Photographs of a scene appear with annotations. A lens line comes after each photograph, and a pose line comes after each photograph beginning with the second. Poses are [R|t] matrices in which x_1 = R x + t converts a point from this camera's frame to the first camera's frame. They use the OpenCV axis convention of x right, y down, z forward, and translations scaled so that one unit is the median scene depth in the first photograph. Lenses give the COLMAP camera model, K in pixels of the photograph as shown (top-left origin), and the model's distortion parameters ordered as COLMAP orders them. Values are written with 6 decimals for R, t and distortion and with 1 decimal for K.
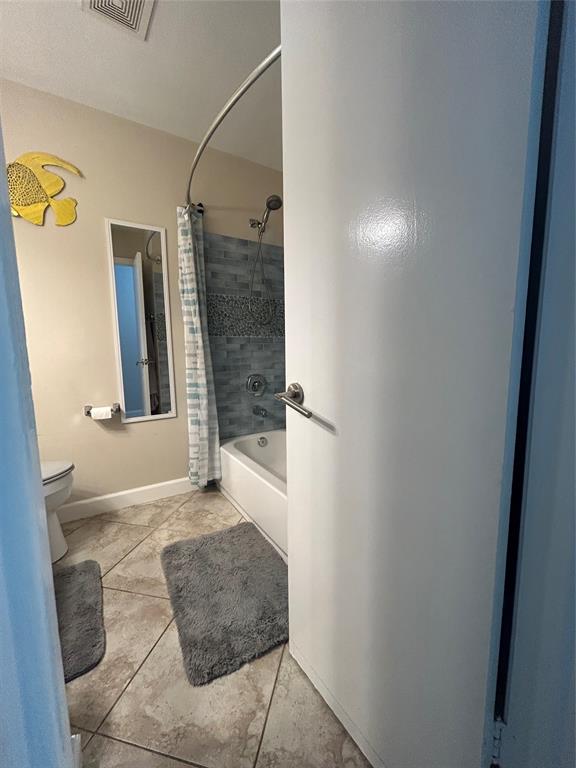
lens RADIAL K [[309.6, 0, 290.2], [0, 309.6, 385.4], [0, 0, 1]] dist [0.001373, 0.000375]
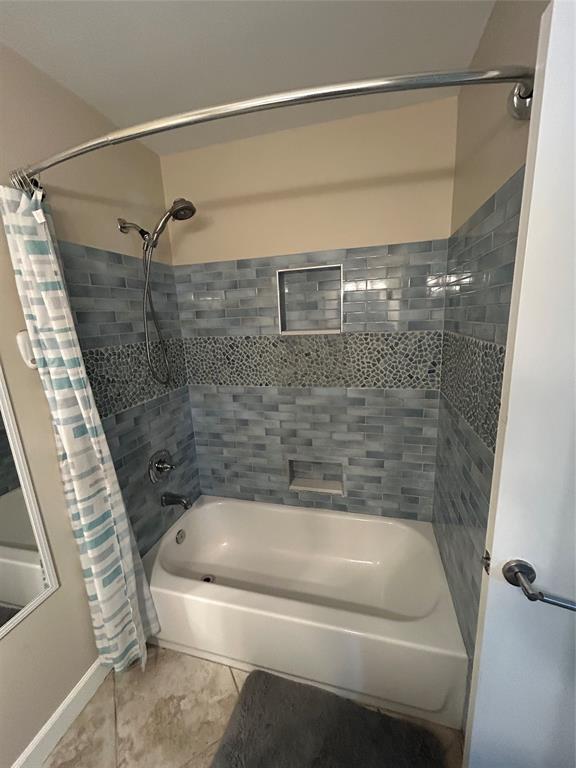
lens RADIAL K [[307.3, 0, 287.8], [0, 307.3, 386.1], [0, 0, 1]] dist [-0.000356, -0.000103]
pose [[0.741093, -0.174812, 0.648245, -0.374362], [0.124468, 0.984544, 0.123206, -0.272075], [-0.659764, -0.010621, 0.751398, 0.352627]]
